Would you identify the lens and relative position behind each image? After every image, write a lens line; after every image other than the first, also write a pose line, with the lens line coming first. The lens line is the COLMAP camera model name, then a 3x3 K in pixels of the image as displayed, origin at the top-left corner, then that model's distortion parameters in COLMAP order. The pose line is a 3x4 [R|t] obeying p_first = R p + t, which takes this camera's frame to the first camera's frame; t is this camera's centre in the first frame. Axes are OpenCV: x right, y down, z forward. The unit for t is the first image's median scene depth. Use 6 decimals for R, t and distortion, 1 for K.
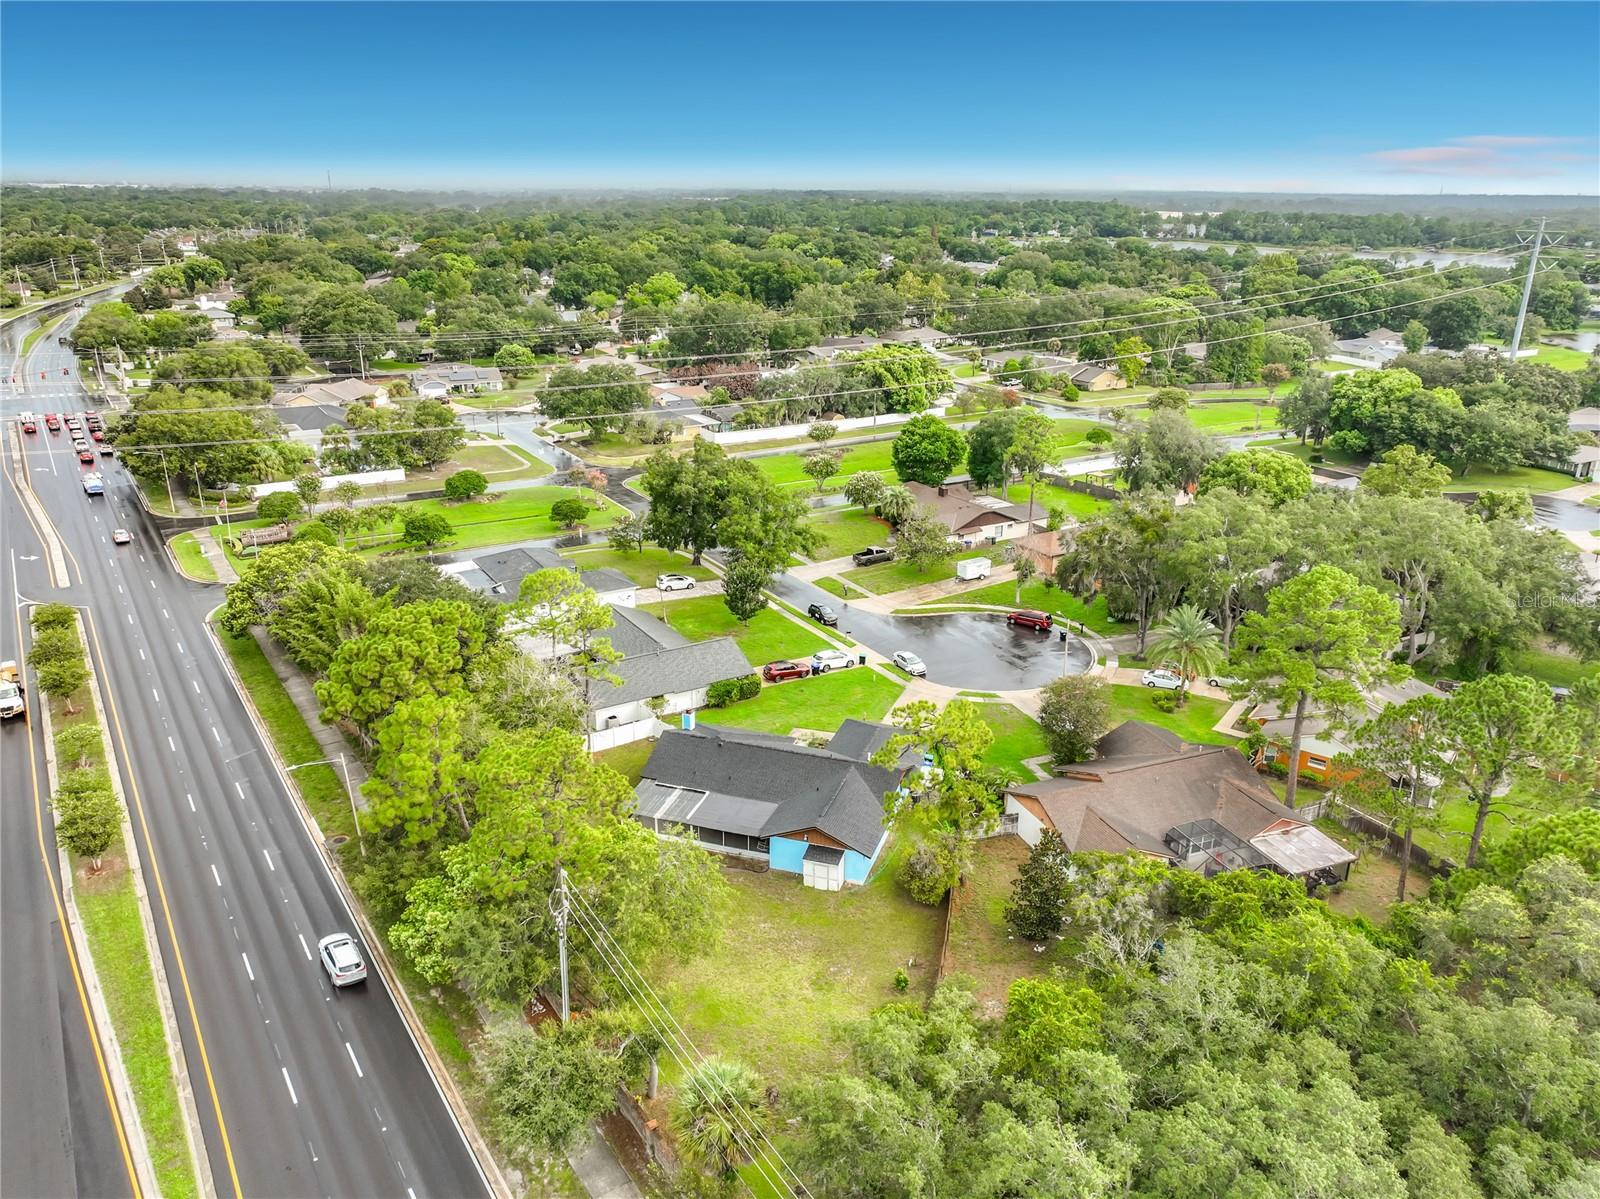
lens RADIAL K [[1123.0, 0, 803.2], [0, 1123.0, 600.3], [0, 0, 1]] dist [0.004735, 0.008392]
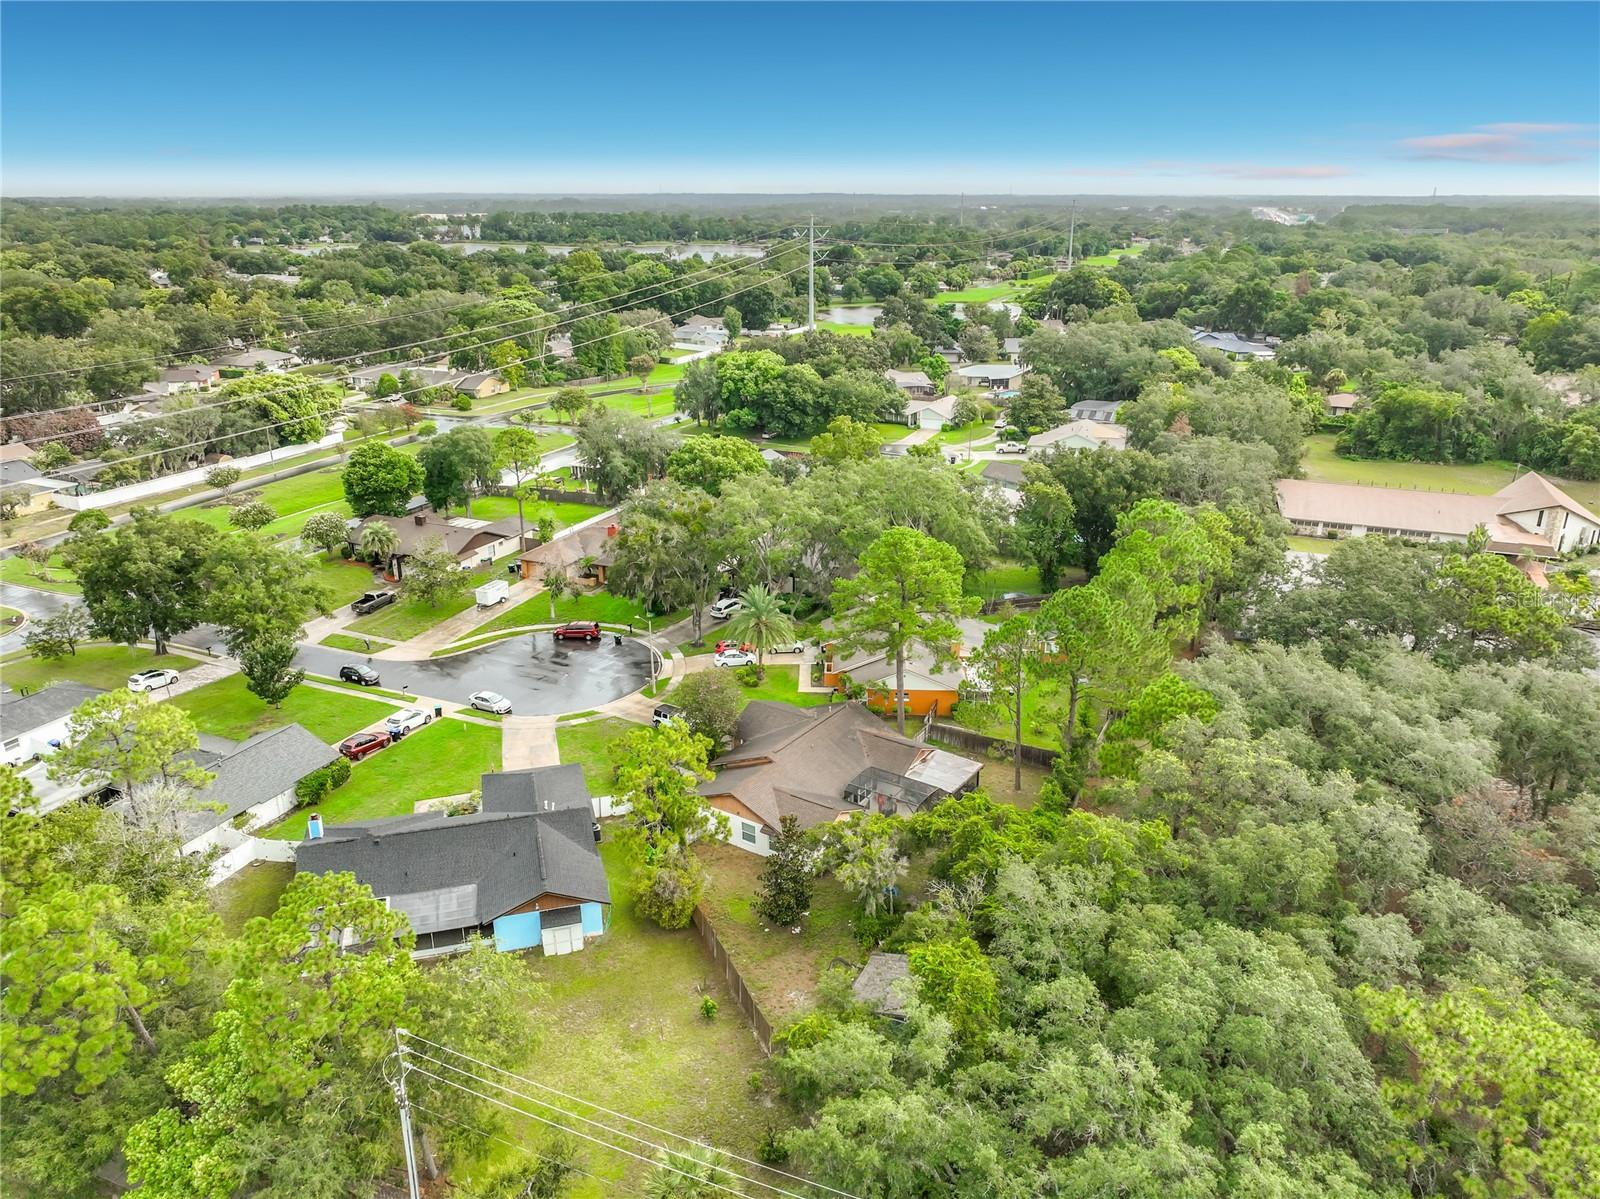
lens RADIAL K [[1123.0, 0, 803.2], [0, 1123.0, 600.3], [0, 0, 1]] dist [0.004735, 0.008392]
pose [[0.835846, -0.199295, 0.511511, -0.117527], [0.200456, 0.978236, 0.053581, -0.020274], [-0.511057, 0.057750, 0.857605, 0.038864]]
